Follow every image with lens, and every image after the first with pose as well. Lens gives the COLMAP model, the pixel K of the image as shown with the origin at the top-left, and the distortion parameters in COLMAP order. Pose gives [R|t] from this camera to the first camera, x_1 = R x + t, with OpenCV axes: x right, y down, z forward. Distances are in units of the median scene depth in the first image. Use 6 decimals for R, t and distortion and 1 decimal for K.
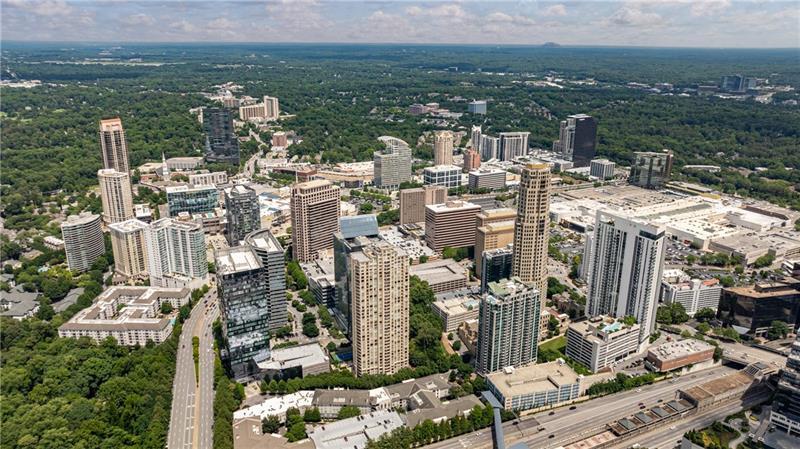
lens RADIAL K [[574.5, 0, 395.3], [0, 574.5, 228.7], [0, 0, 1]] dist [-0.003962, -0.003512]
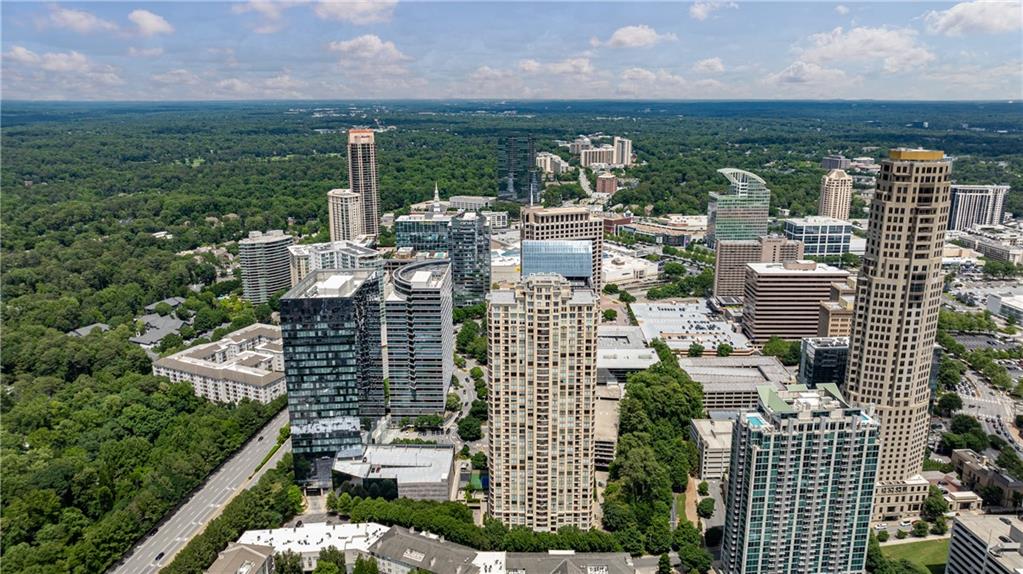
lens RADIAL K [[718.7, 0, 511.5], [0, 718.7, 287.0], [0, 0, 1]] dist [-0.008962, -0.002391]
pose [[0.910465, 0.099640, -0.401405, 0.182875], [-0.122810, 0.991903, -0.032338, 0.051515], [0.394933, 0.078739, 0.915329, 0.334232]]
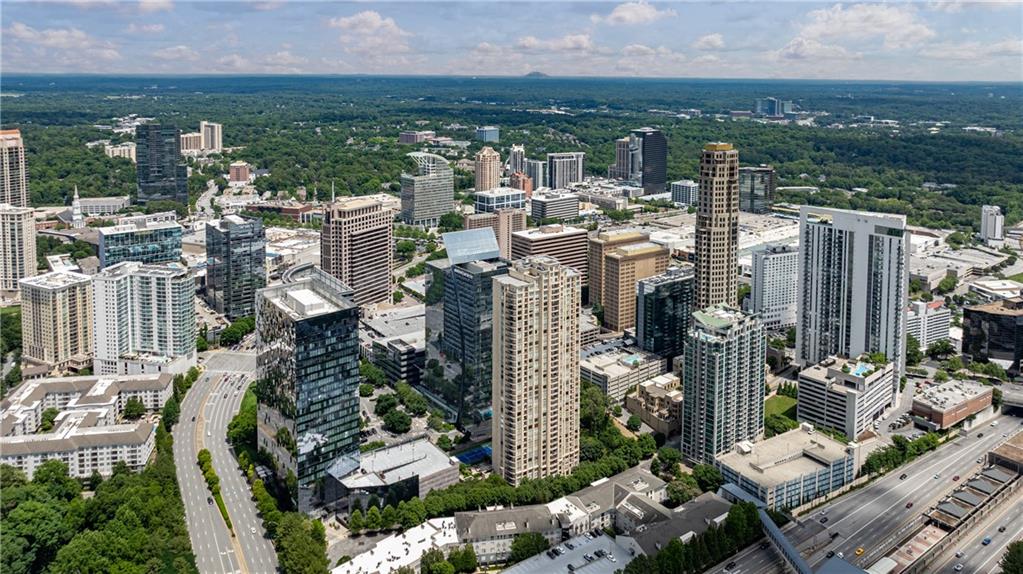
lens RADIAL K [[746.6, 0, 494.8], [0, 746.6, 135.9], [0, 0, 1]] dist [-0.002330, -0.002242]
pose [[0.979520, -0.015676, 0.200736, -0.207253], [0.061174, 0.973006, -0.222524, 0.065034], [-0.191830, 0.230246, 0.954038, 0.151057]]
